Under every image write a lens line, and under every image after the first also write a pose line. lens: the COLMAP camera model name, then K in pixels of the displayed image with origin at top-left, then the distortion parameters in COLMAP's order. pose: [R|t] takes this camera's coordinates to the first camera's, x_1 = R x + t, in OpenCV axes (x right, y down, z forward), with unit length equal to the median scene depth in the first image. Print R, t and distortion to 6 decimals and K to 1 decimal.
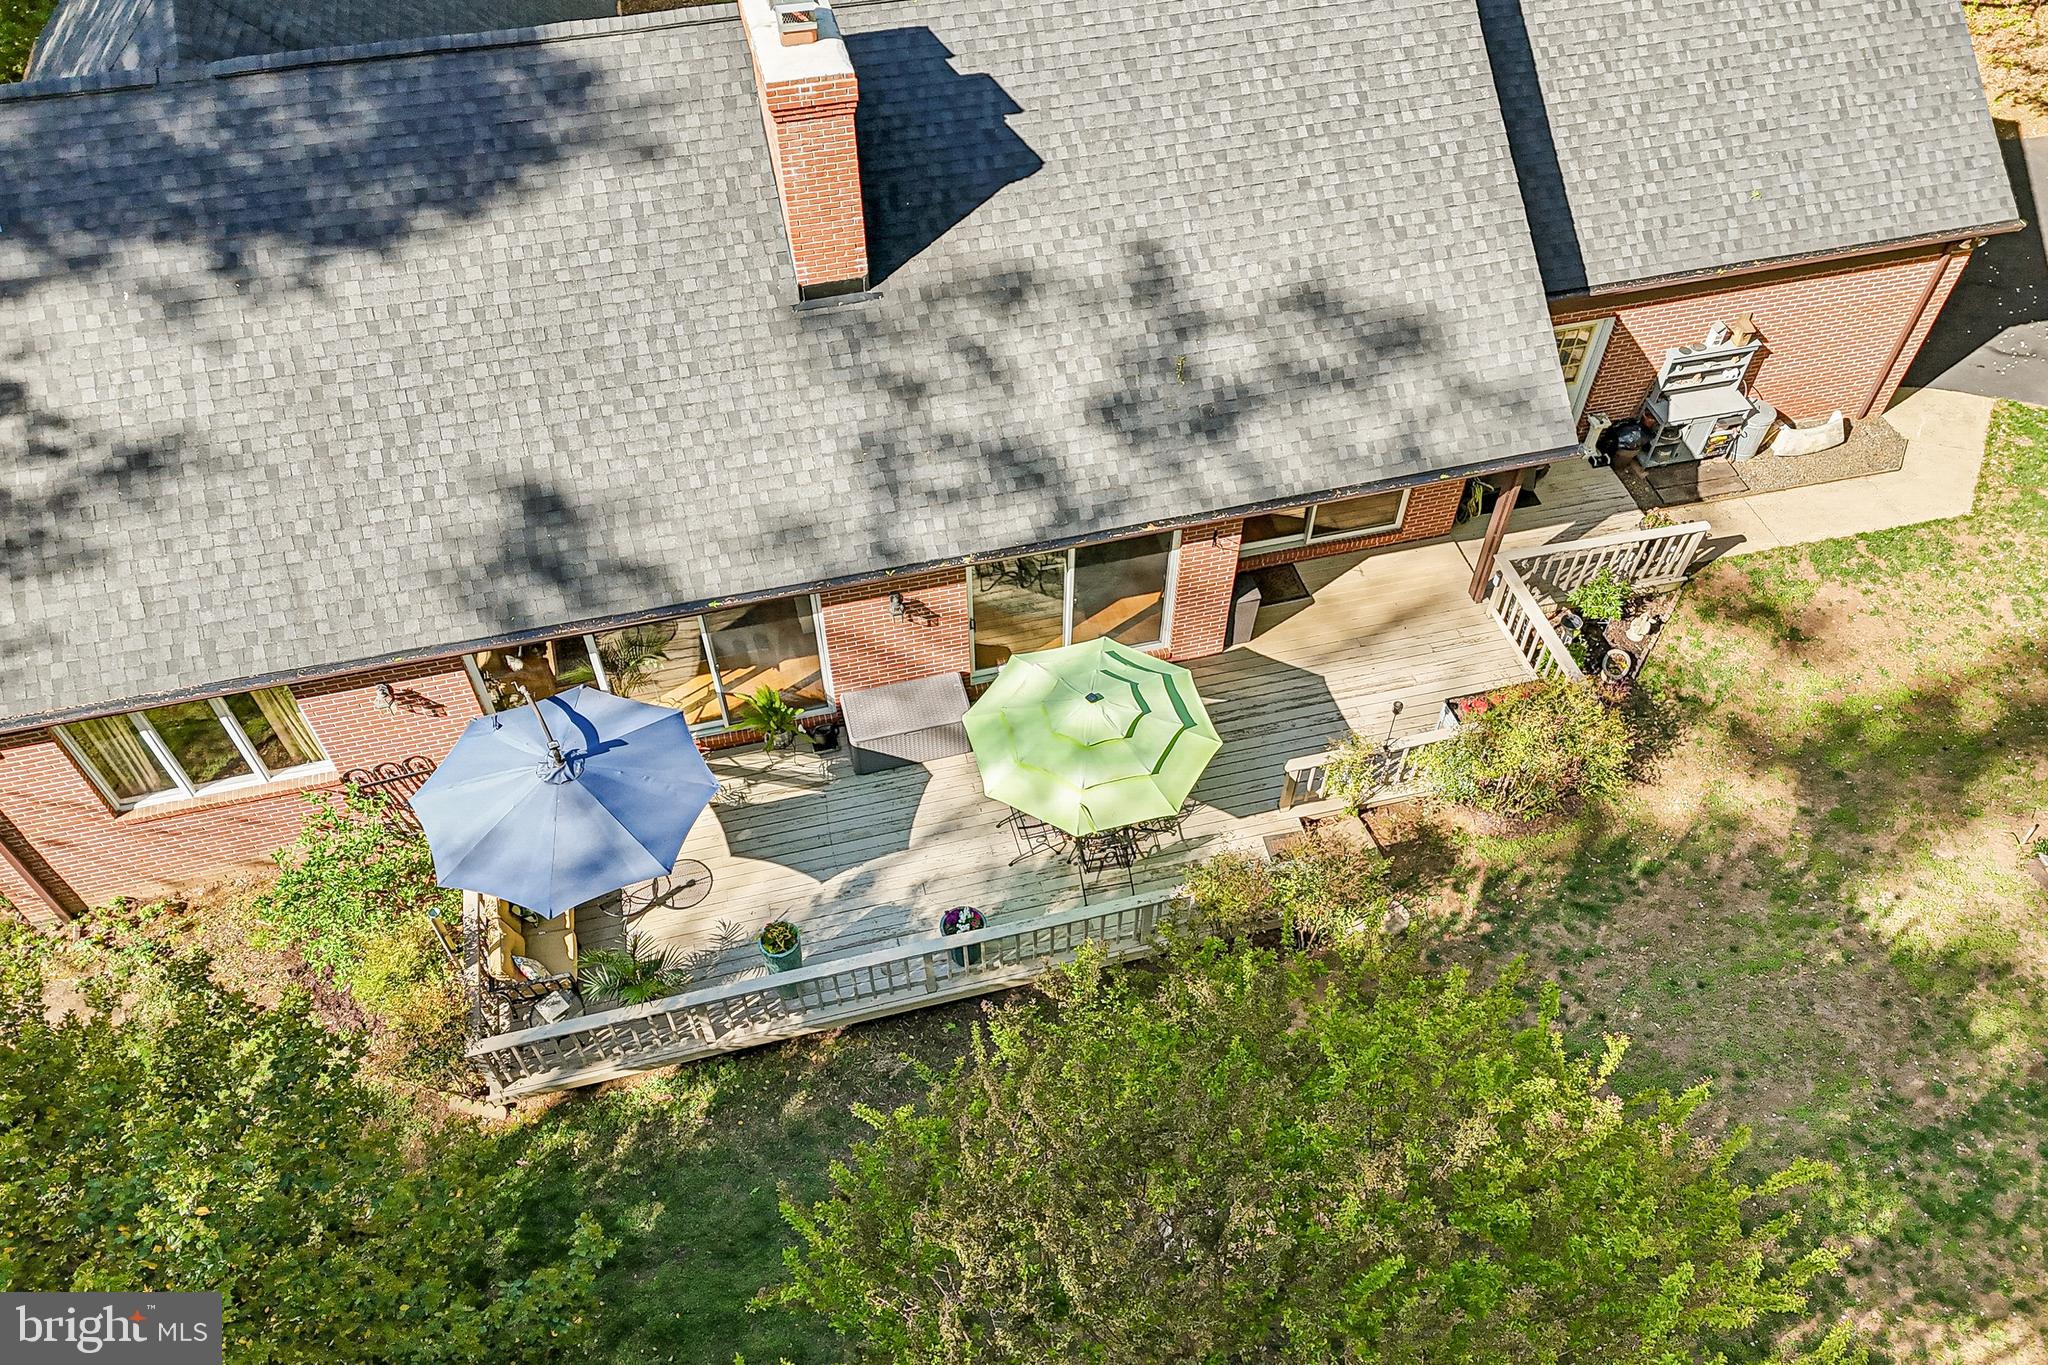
lens RADIAL K [[1554.0, 0, 1017.5], [0, 1554.0, 690.9], [0, 0, 1]] dist [0.072457, -0.066506]
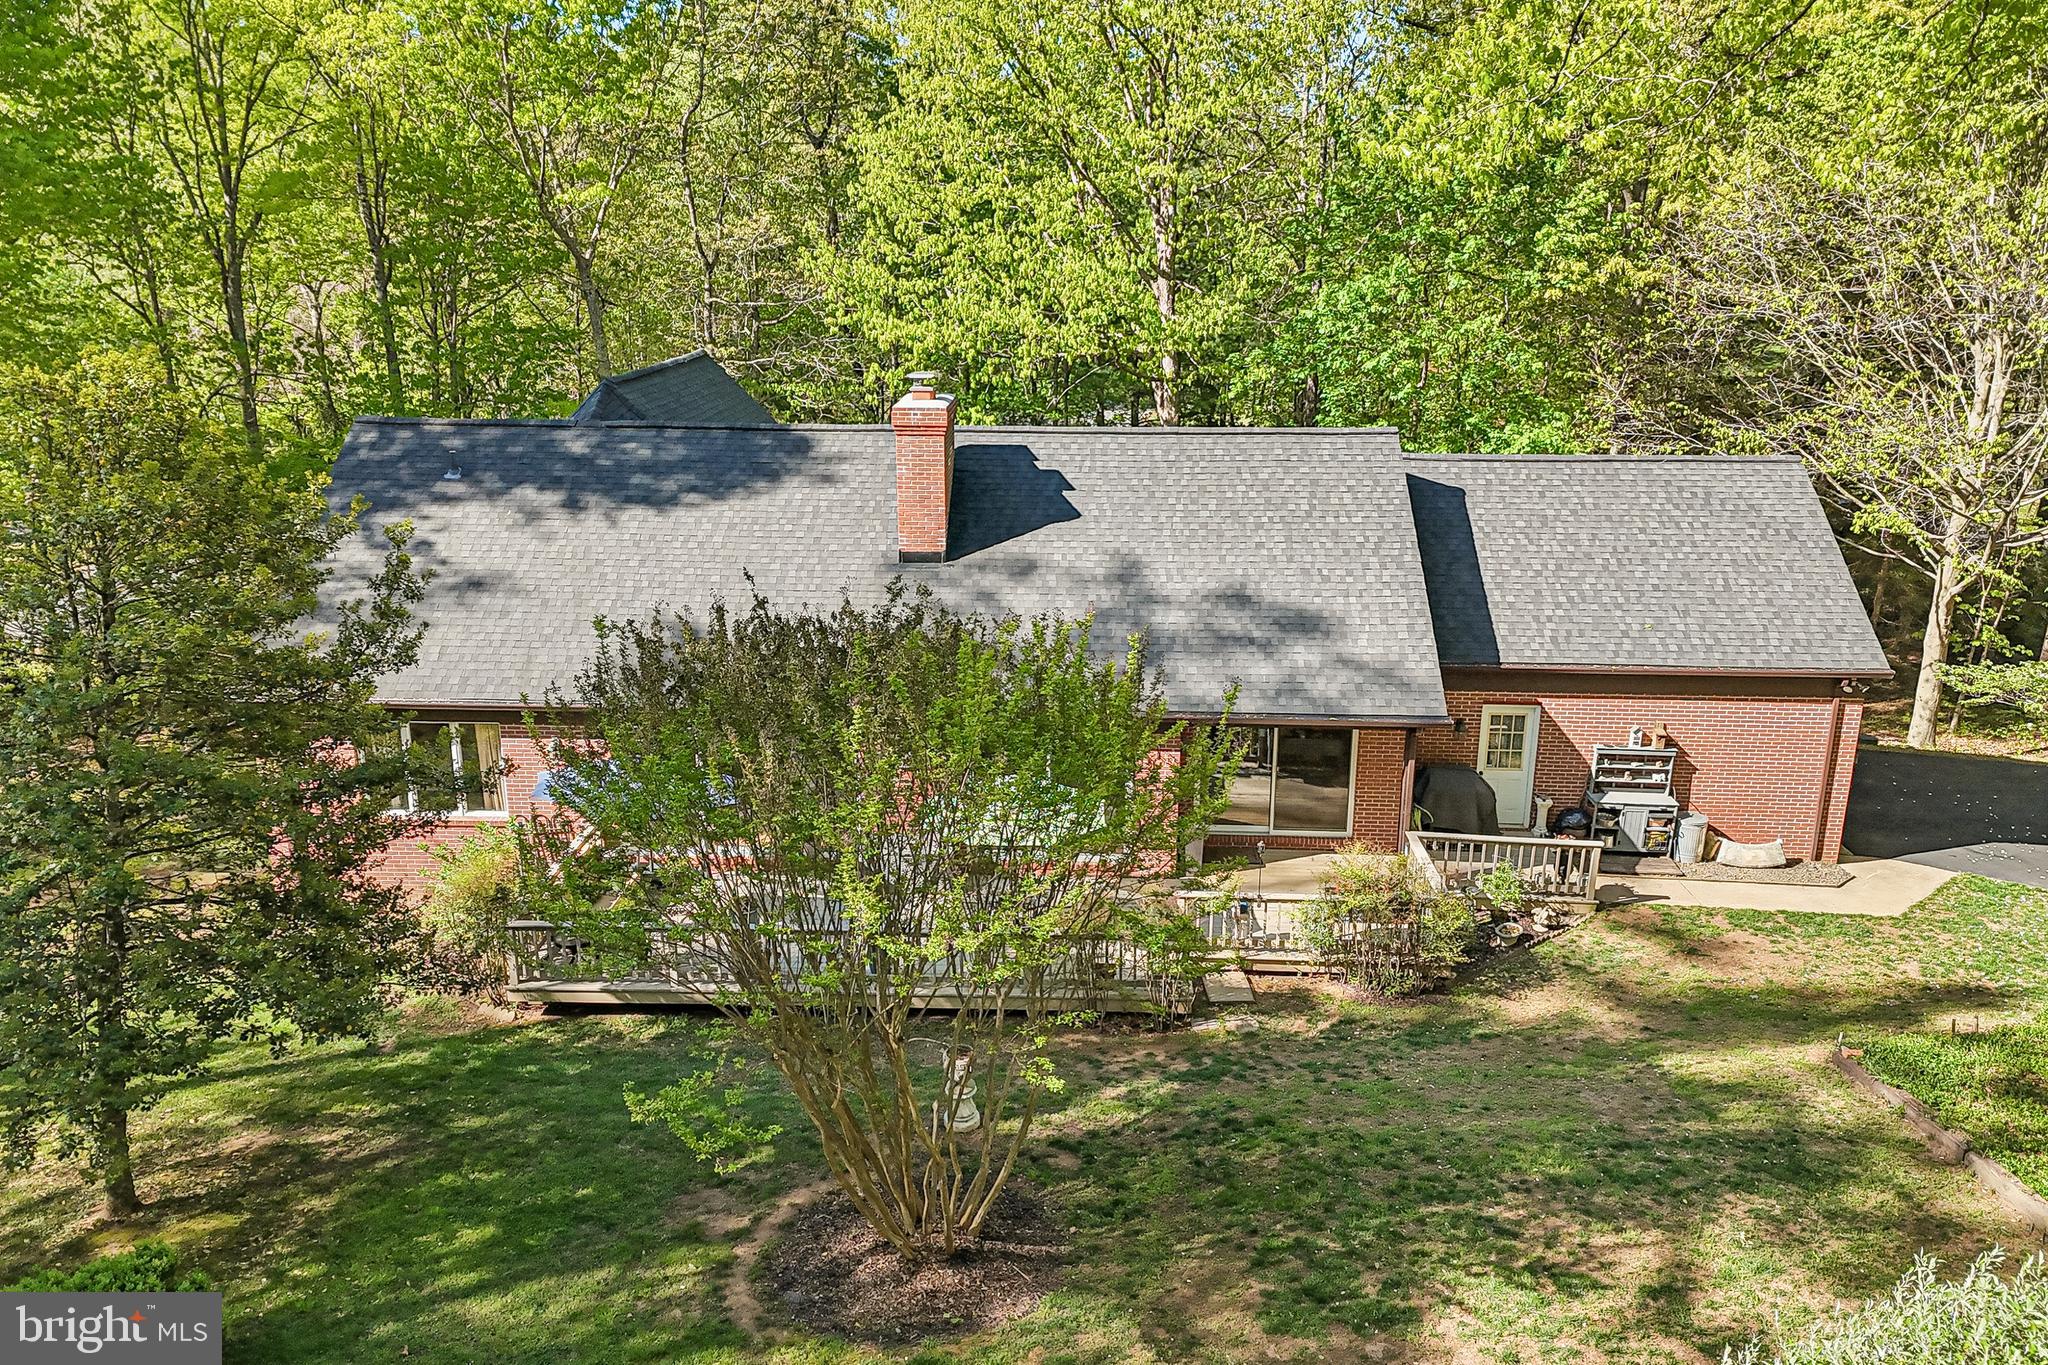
lens RADIAL K [[1554.0, 0, 1011.9], [0, 1554.0, 676.3], [0, 0, 1]] dist [0.072457, -0.066506]
pose [[0.957822, 0.081072, -0.275688, 0.330106], [-0.220843, 0.821509, -0.525691, 0.514819], [0.183861, 0.564402, 0.804764, -0.106963]]
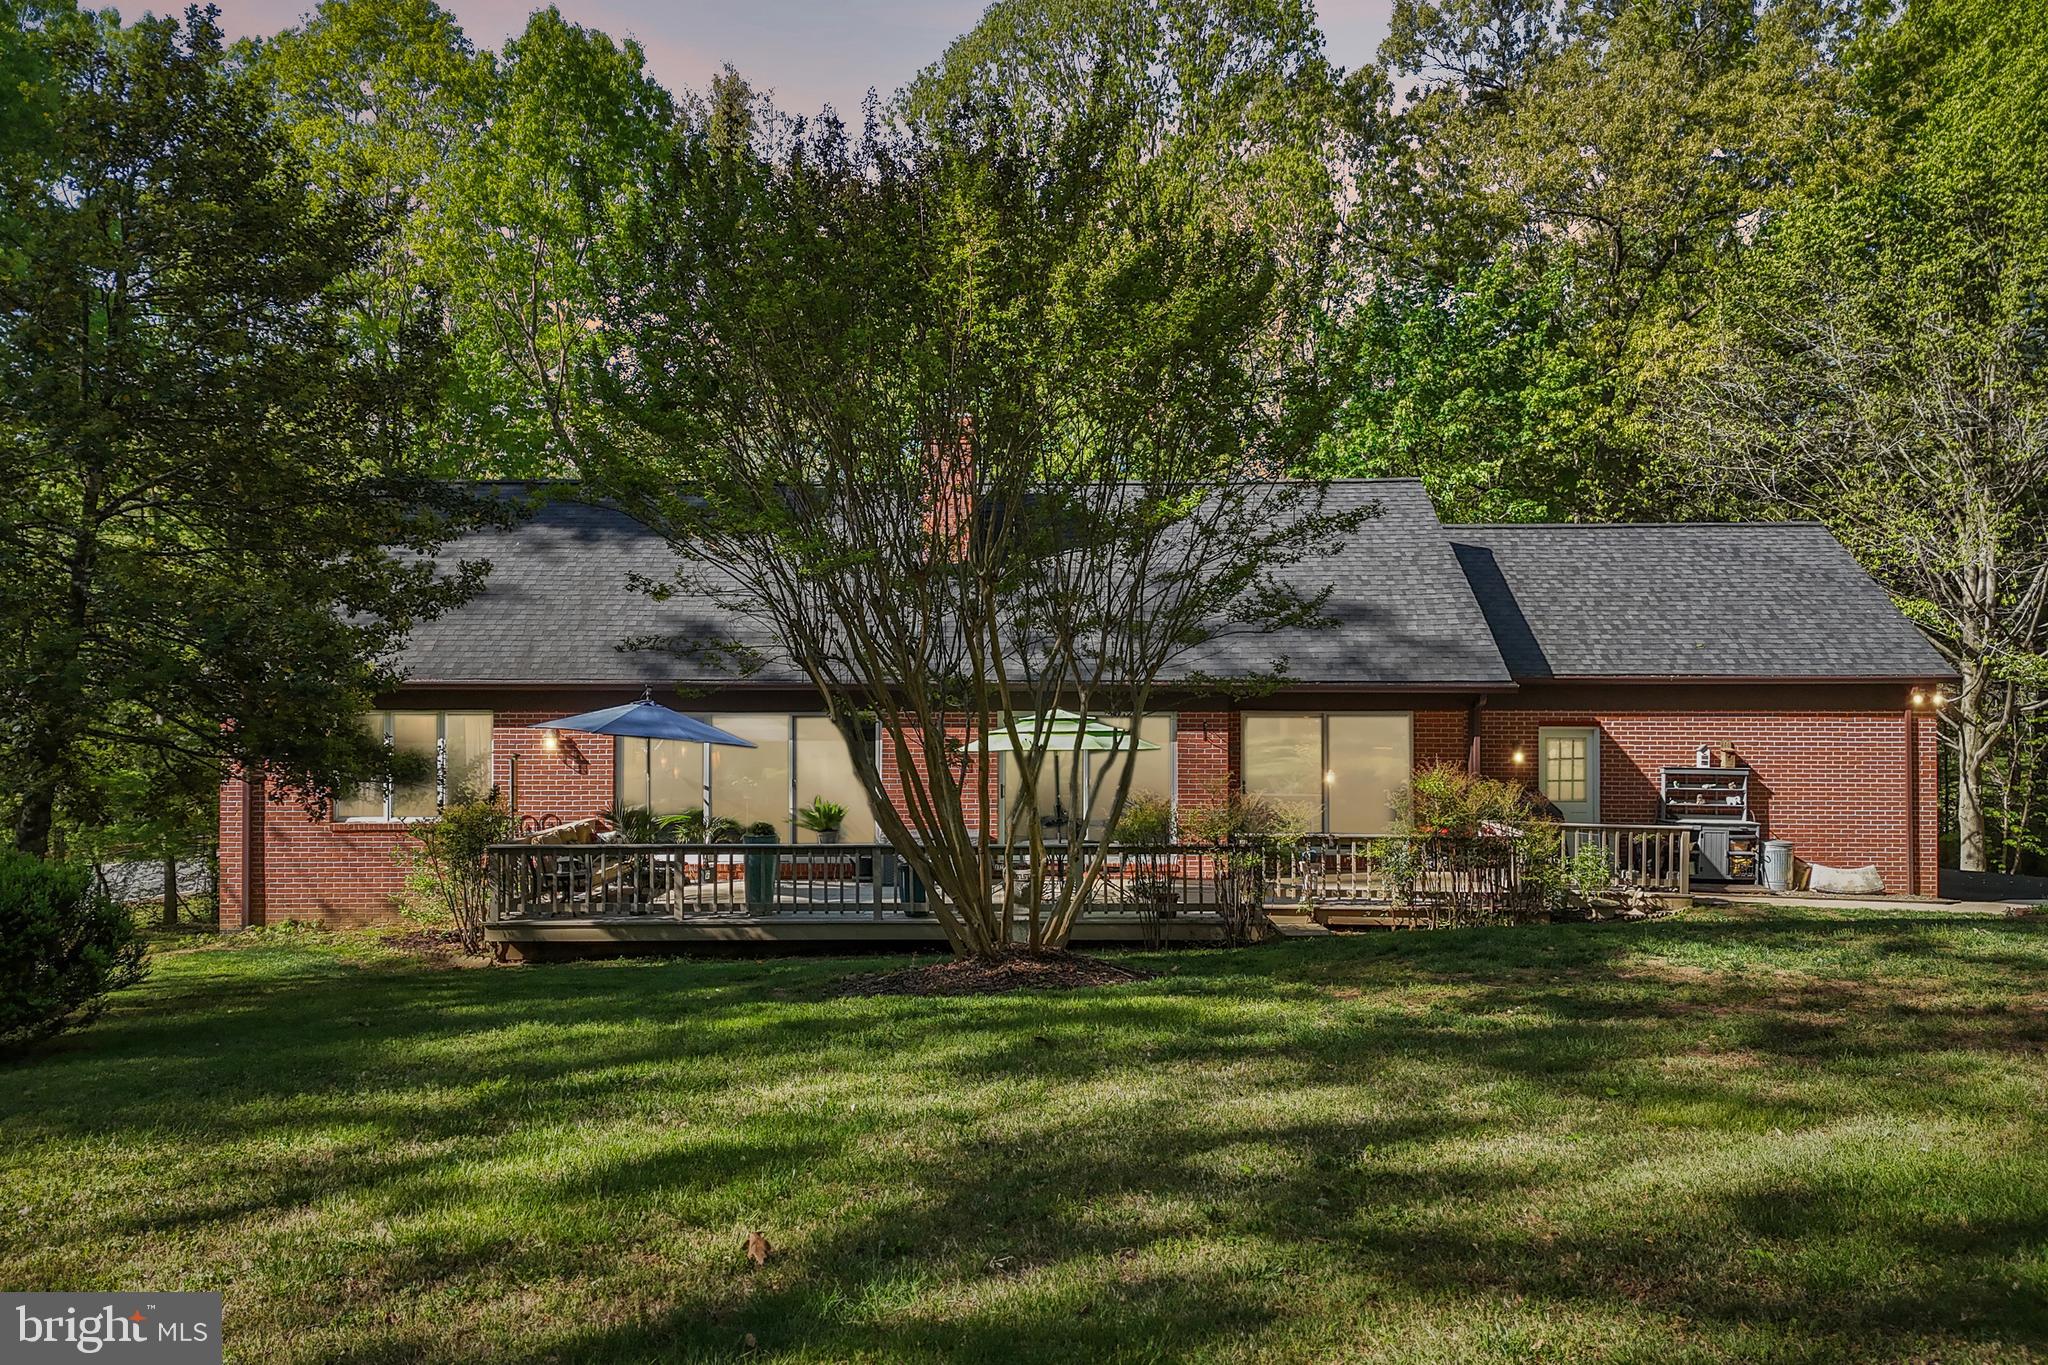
lens RADIAL K [[1554.0, 0, 1021.3], [0, 1554.0, 680.2], [0, 0, 1]] dist [0.072457, -0.066506]
pose [[0.965600, -0.006242, -0.259957, 0.275649], [-0.196853, 0.635642, -0.746464, 0.742114], [0.169899, 0.771959, 0.612547, 0.172587]]
